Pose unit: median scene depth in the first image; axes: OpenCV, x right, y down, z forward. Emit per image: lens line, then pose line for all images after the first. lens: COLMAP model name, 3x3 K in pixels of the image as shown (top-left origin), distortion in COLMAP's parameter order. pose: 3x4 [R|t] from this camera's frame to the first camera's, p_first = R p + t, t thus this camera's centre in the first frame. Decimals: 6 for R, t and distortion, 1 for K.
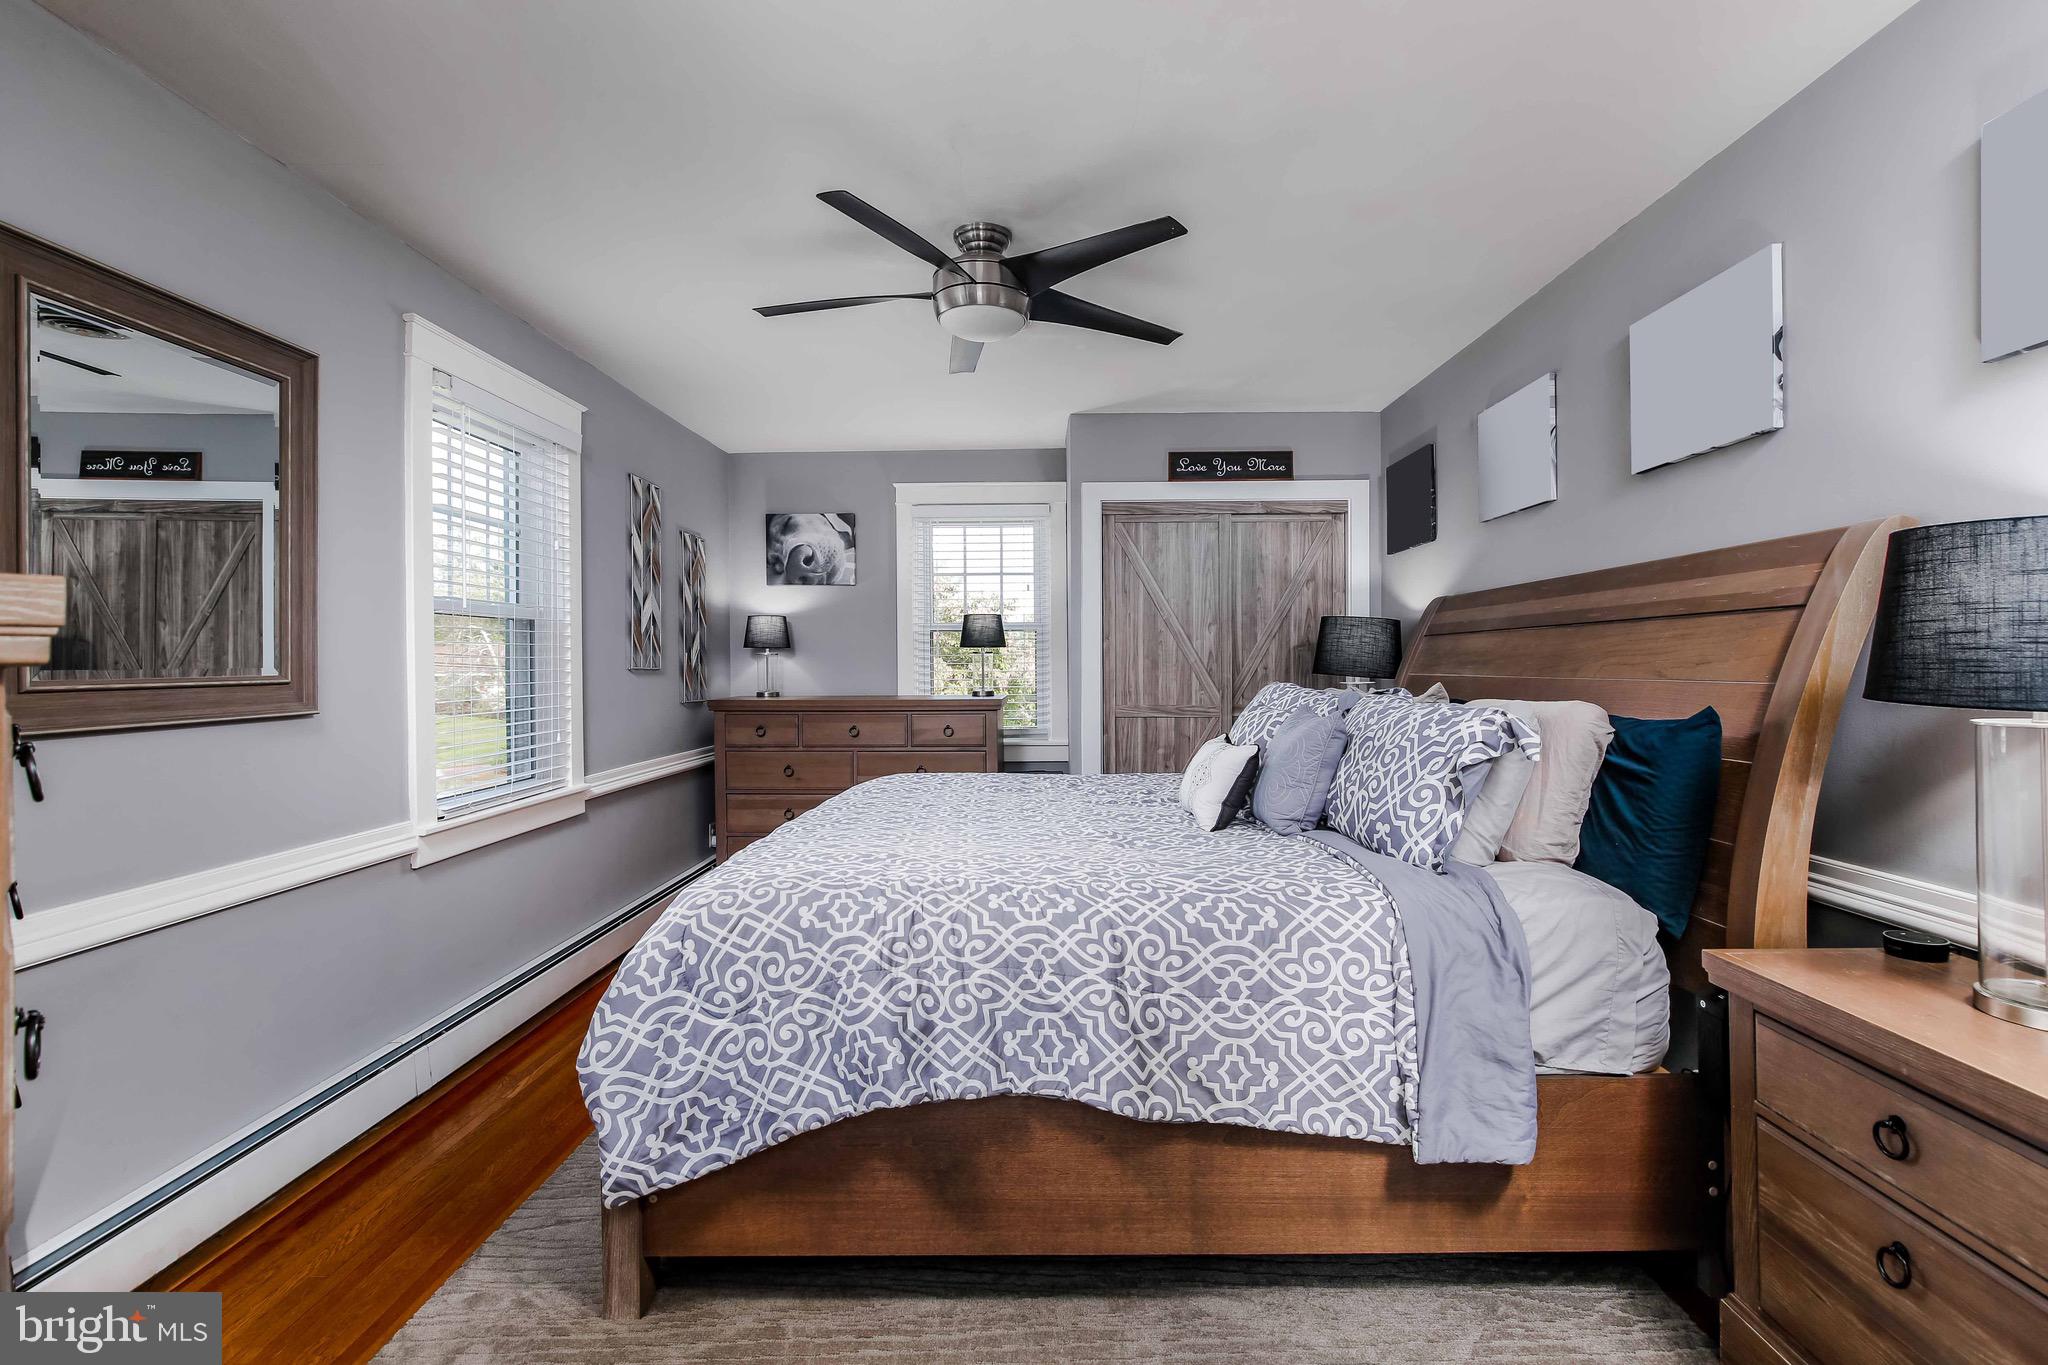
lens RADIAL K [[914.8, 0, 1037.3], [0, 914.8, 667.3], [0, 0, 1]] dist [-0.014080, 0.003832]
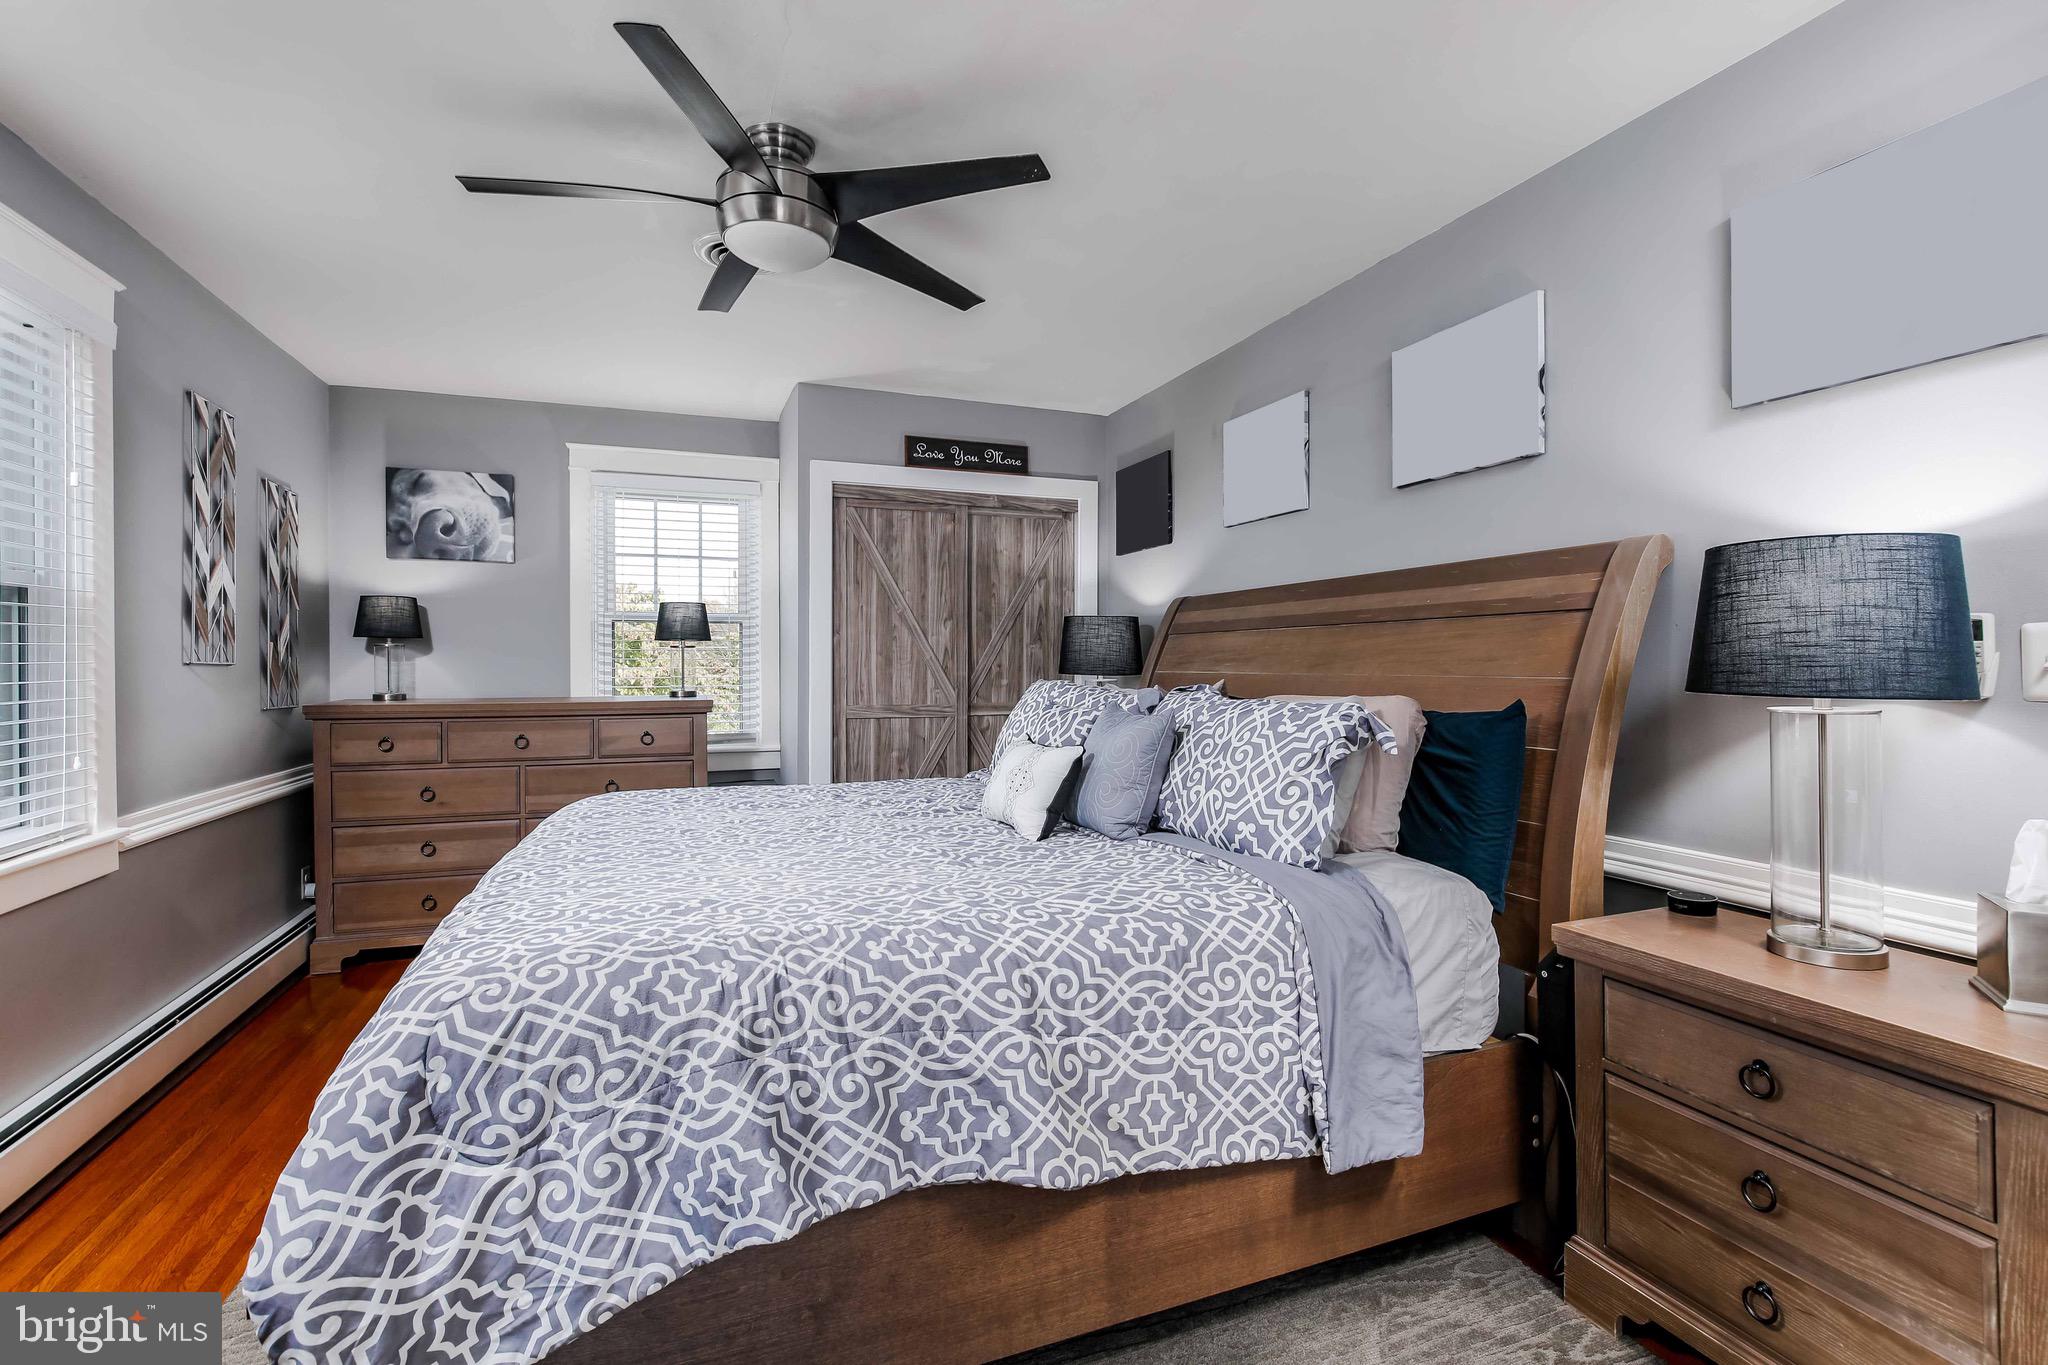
lens RADIAL K [[914.8, 0, 1026.4], [0, 914.8, 669.3], [0, 0, 1]] dist [-0.014080, 0.003832]
pose [[0.927327, 0.002640, 0.374243, -0.226833], [-0.003368, 0.999993, 0.001293, 0.007497], [-0.374238, -0.002460, 0.927330, 0.207409]]
